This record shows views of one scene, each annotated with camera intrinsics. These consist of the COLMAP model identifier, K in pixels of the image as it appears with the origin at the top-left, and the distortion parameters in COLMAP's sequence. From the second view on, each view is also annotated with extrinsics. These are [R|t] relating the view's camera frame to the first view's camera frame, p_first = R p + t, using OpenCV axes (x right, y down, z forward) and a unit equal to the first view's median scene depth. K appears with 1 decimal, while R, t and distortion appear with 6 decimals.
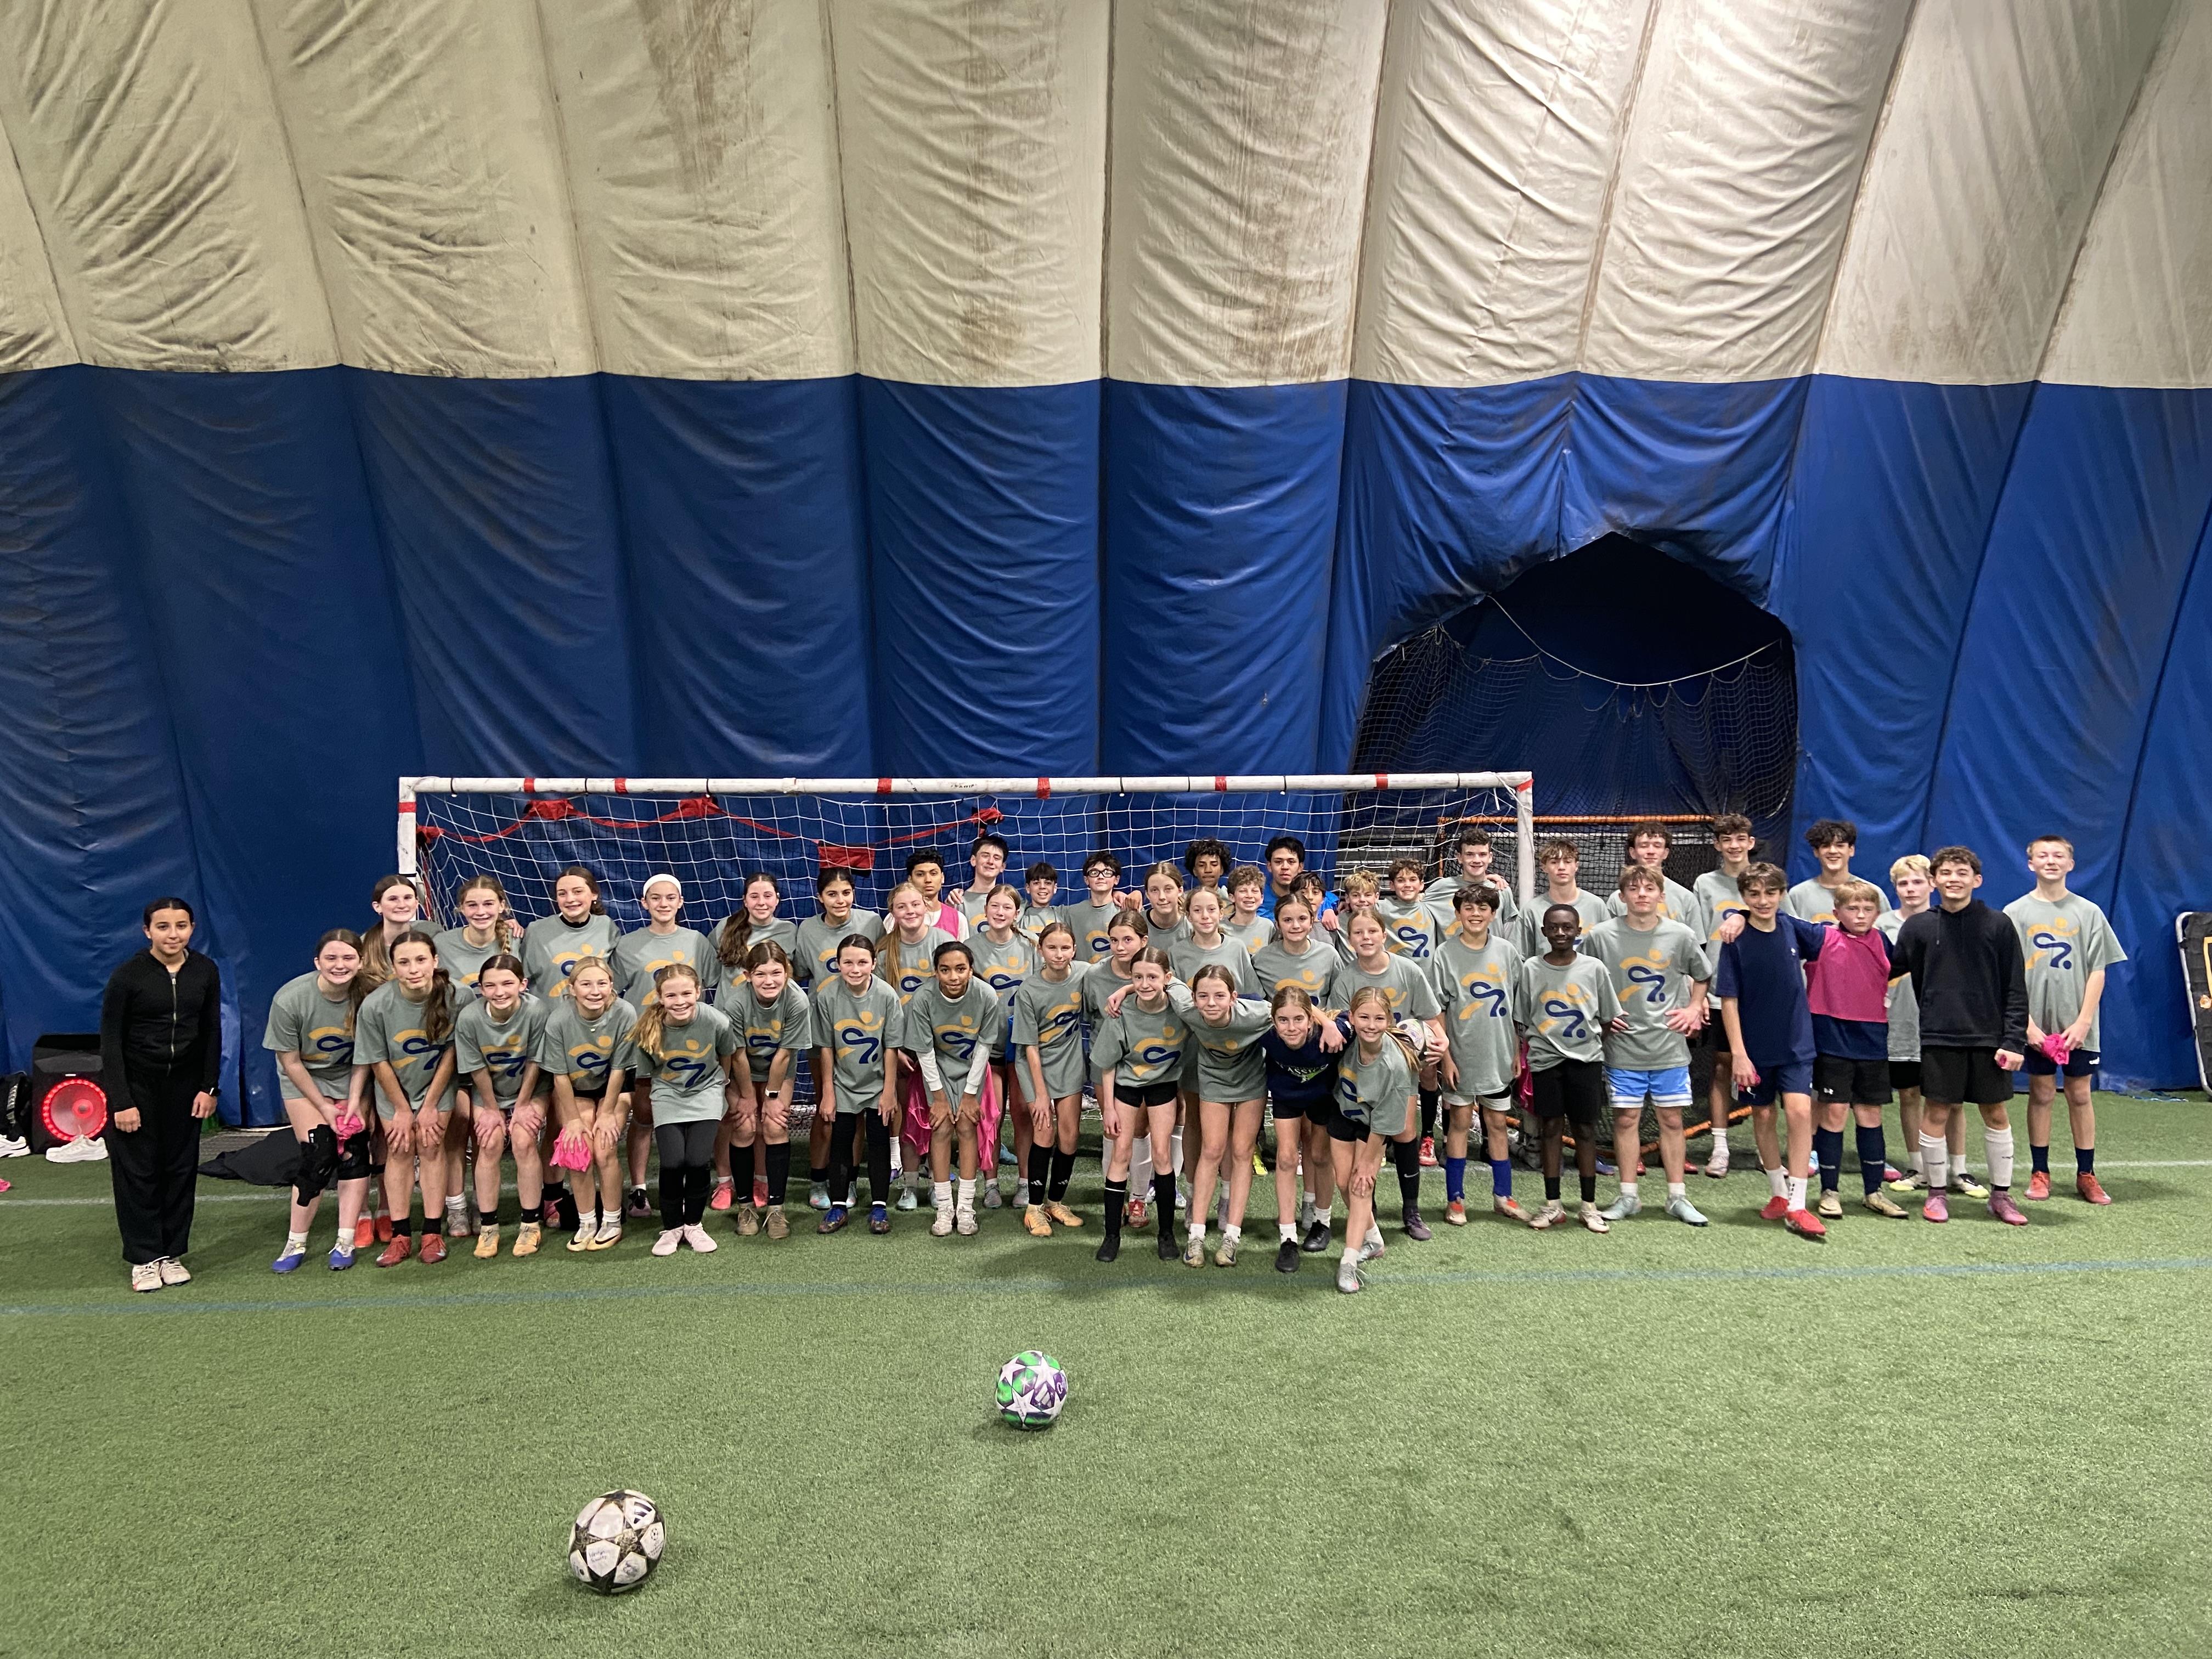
lens RADIAL K [[1676.9, 0, 1106.0], [0, 1676.9, 829.5], [0, 0, 1]] dist [0.140152, -0.184471]
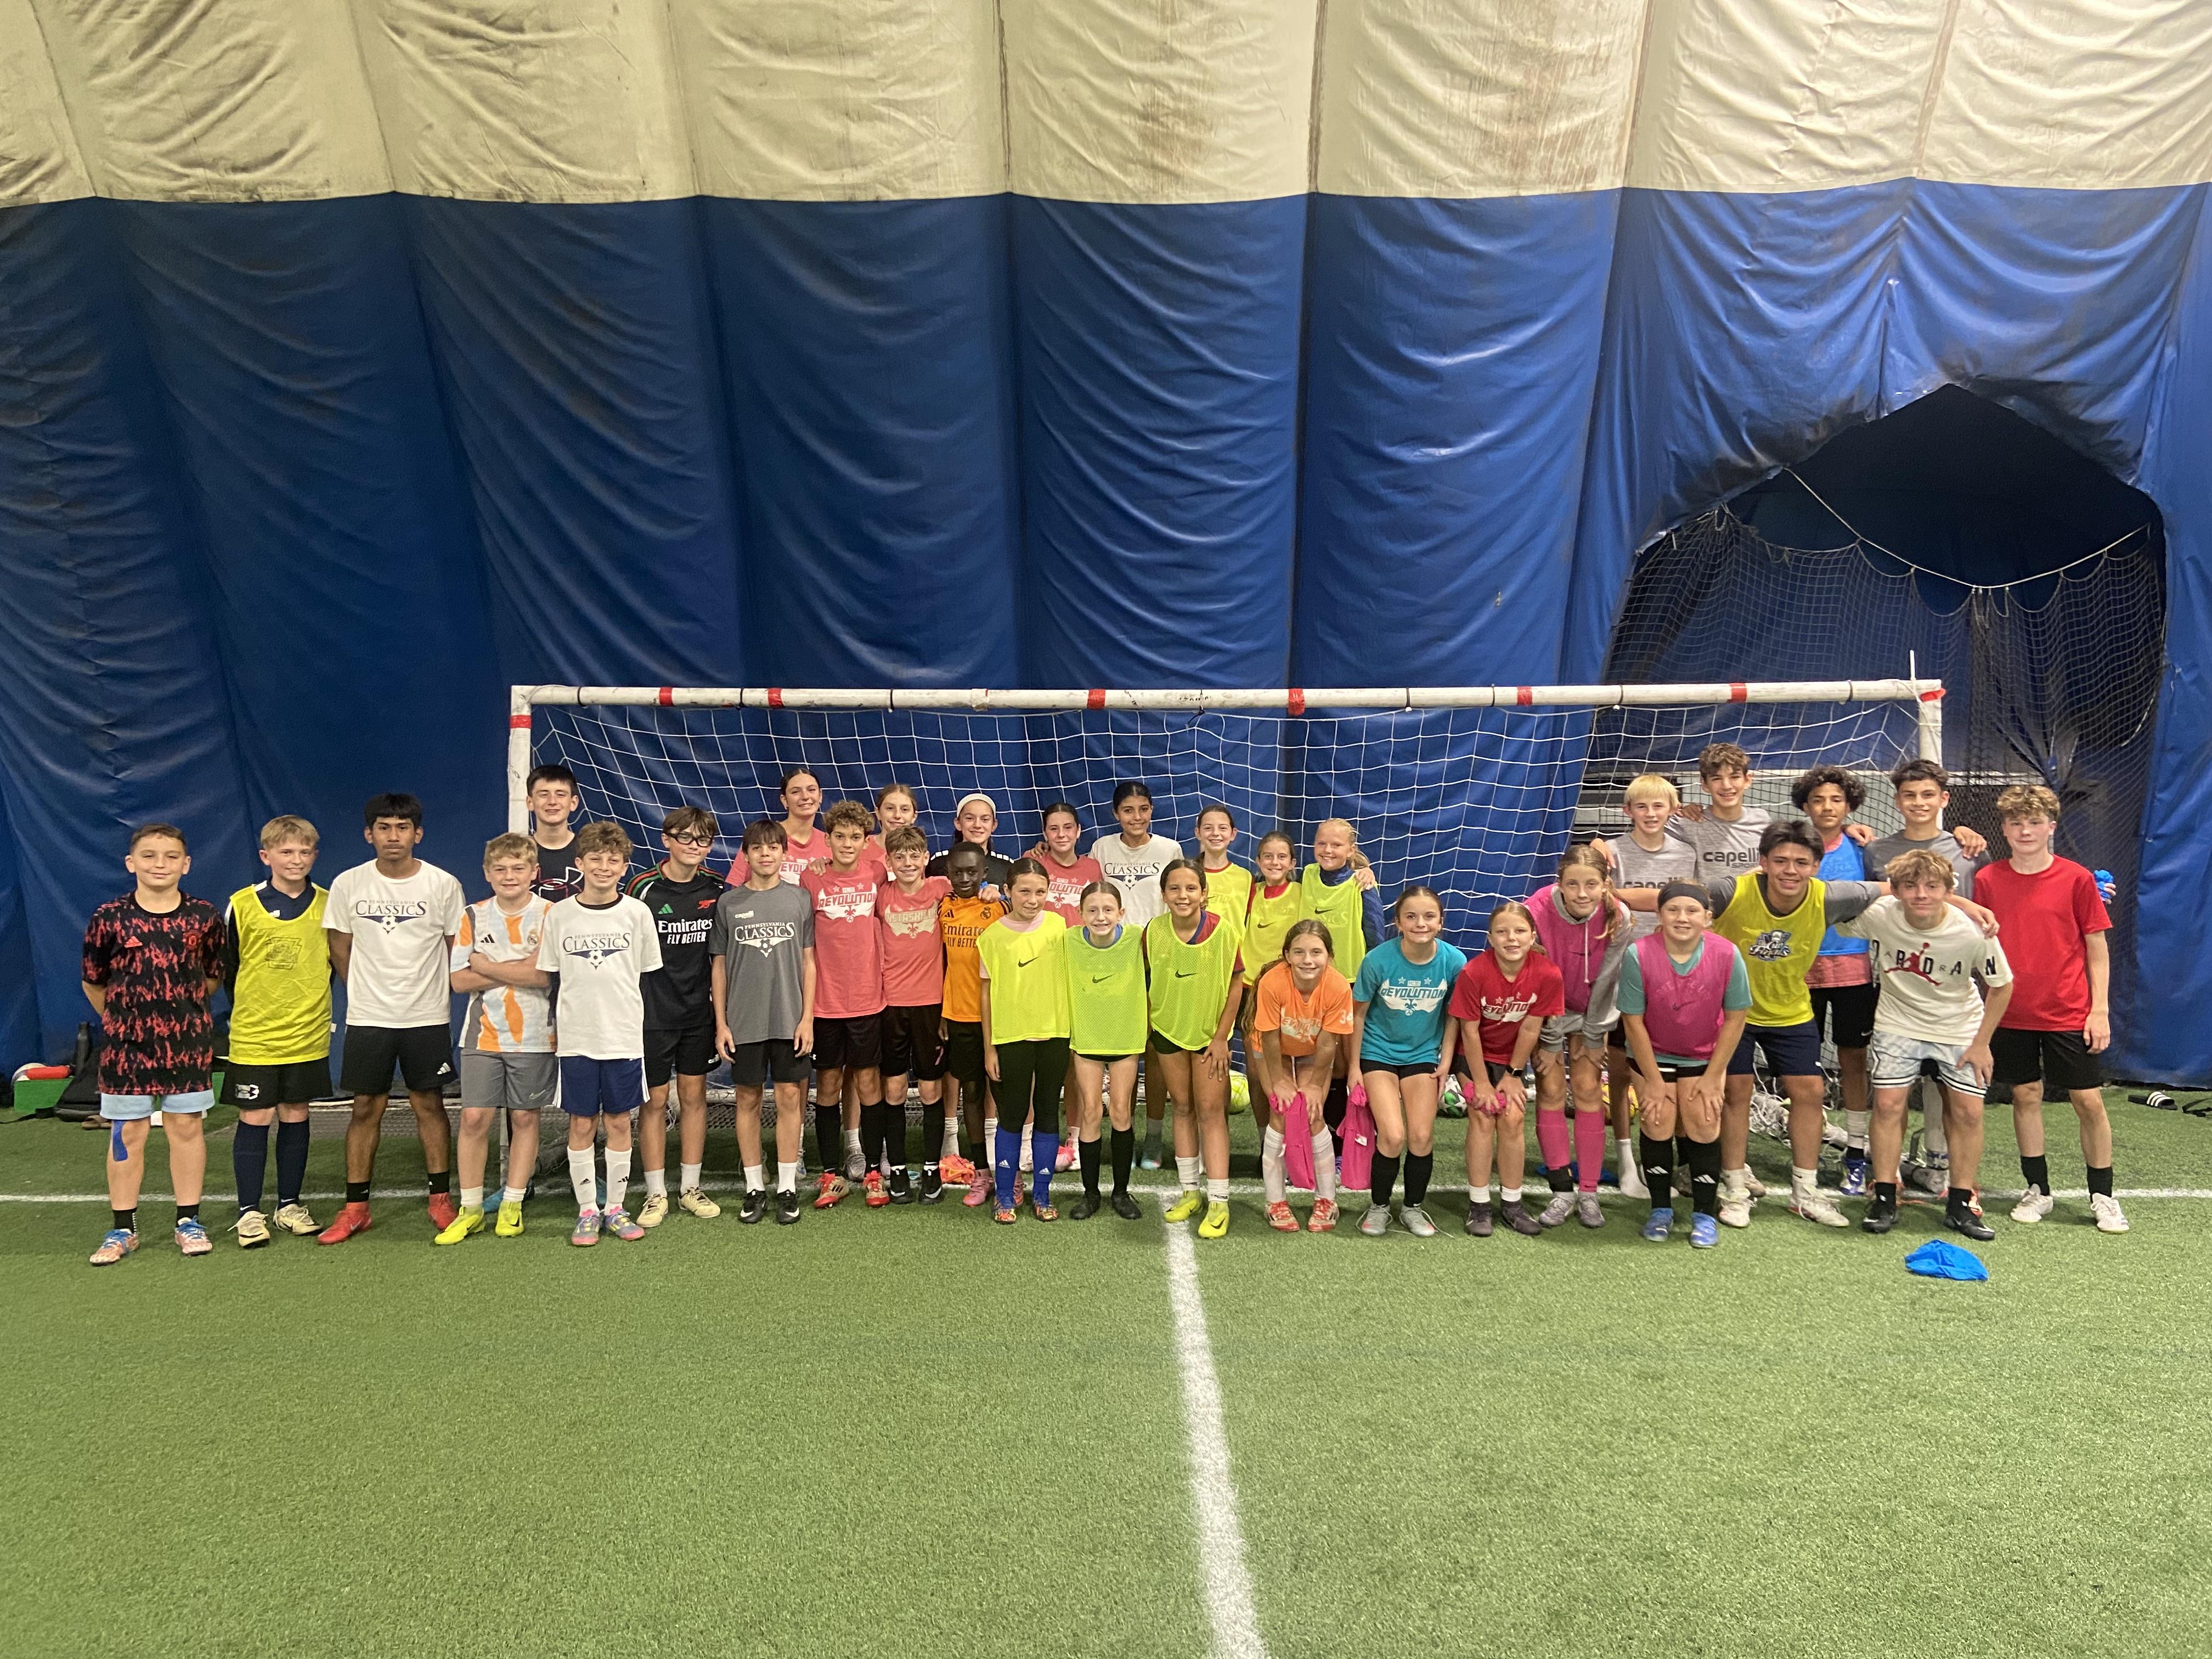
lens RADIAL K [[1668.4, 0, 1106.0], [0, 1668.4, 829.5], [0, 0, 1]] dist [0.126648, -0.155283]
pose [[0.997848, 0.004721, -0.065406, -0.046212], [-0.003280, 0.999750, 0.022132, 0.018244], [0.065494, -0.021870, 0.997613, 0.191798]]
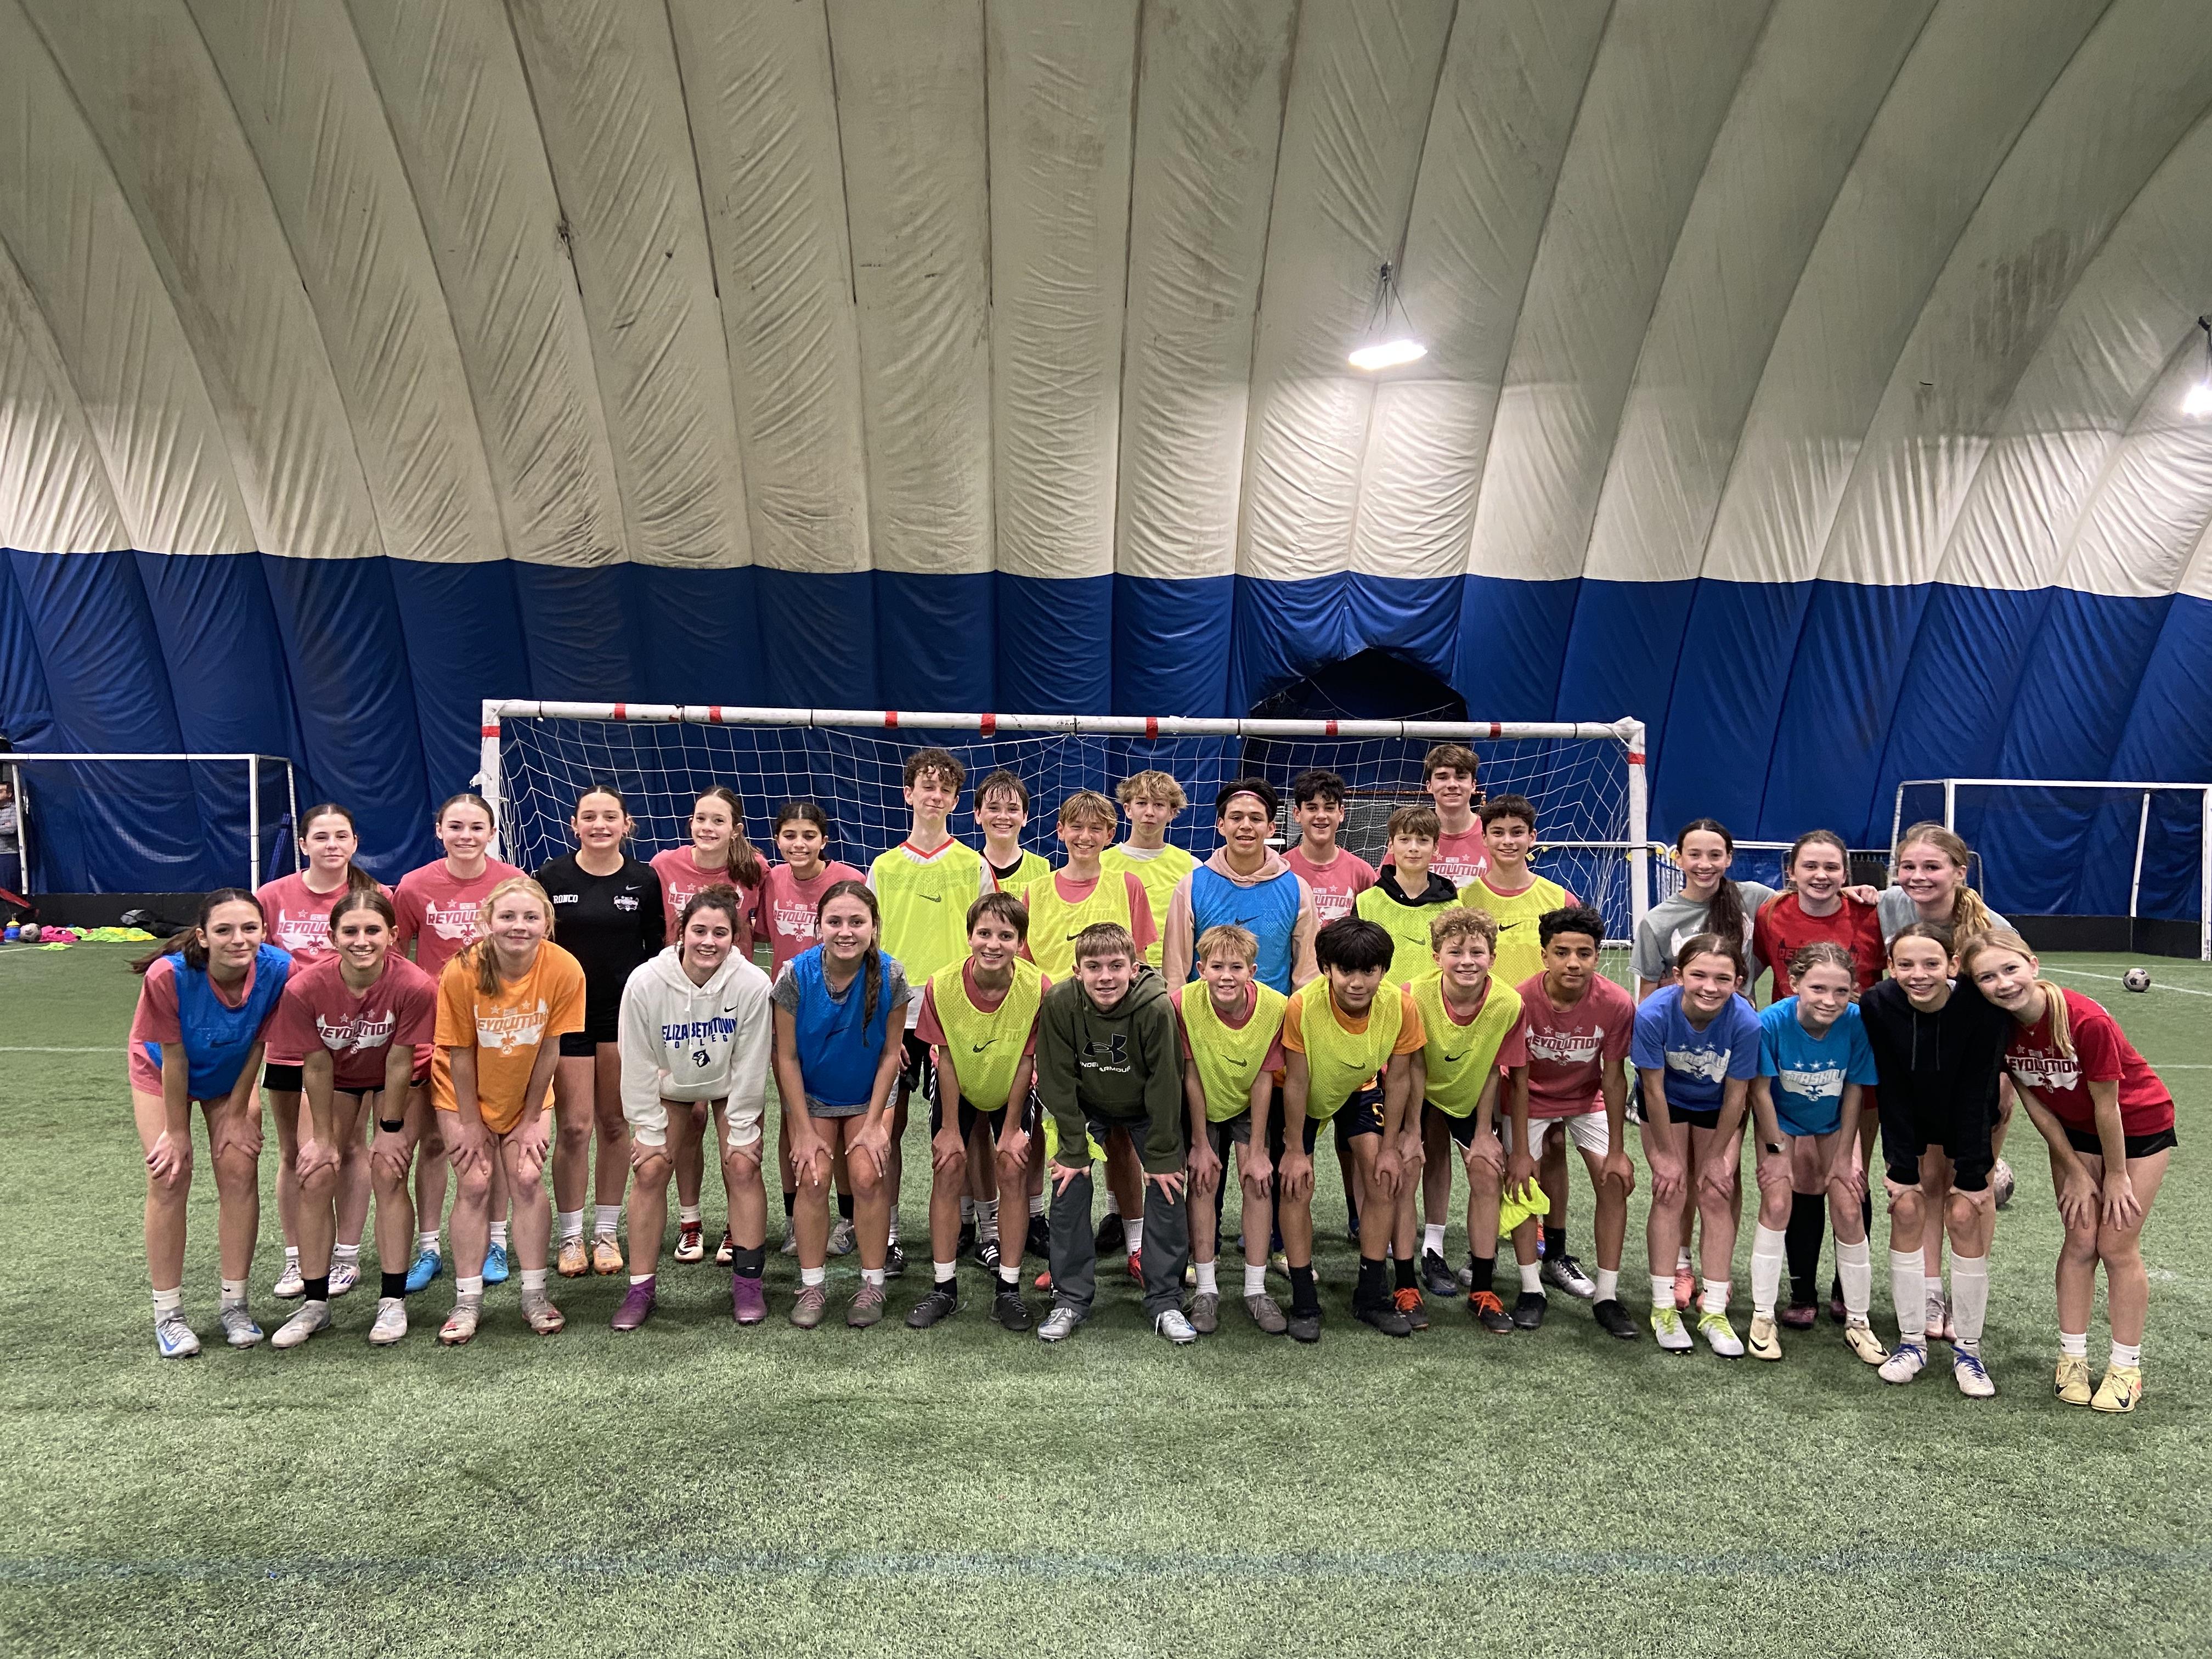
lens RADIAL K [[1691.1, 0, 1125.2], [0, 1691.1, 834.3], [0, 0, 1]] dist [0.134286, -0.176724]
pose [[0.999823, 0.018781, -0.001427, 0.020909], [-0.018754, 0.999685, 0.016690, 0.017508], [0.001740, -0.016660, 0.999860, -1.105805]]
